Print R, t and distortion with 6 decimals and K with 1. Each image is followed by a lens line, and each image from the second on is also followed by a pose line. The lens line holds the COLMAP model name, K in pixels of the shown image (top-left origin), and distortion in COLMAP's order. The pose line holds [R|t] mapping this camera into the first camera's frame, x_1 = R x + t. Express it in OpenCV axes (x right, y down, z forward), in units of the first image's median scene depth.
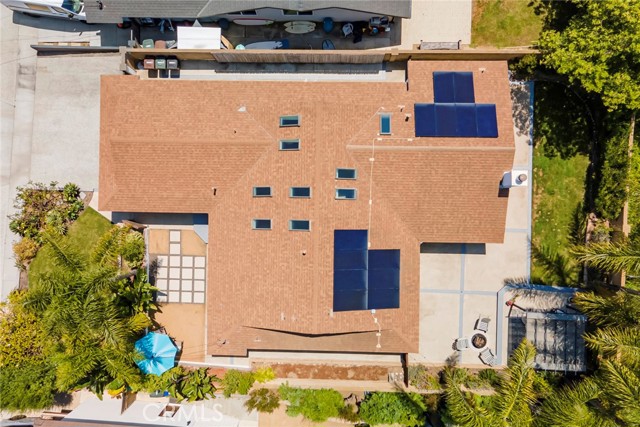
lens RADIAL K [[615.6, 0, 316.9], [0, 615.6, 210.4], [0, 0, 1]] dist [-0.020024, -0.010137]
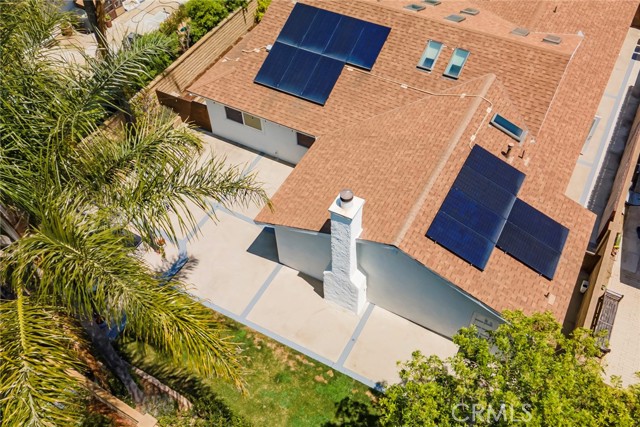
lens RADIAL K [[615.6, 0, 316.9], [0, 615.6, 210.4], [0, 0, 1]] dist [-0.020024, -0.010137]
pose [[-0.468850, 0.693489, -0.547040, 0.615176], [-0.882234, -0.337578, 0.328183, -0.203097], [0.042923, 0.636486, 0.770093, 0.546435]]
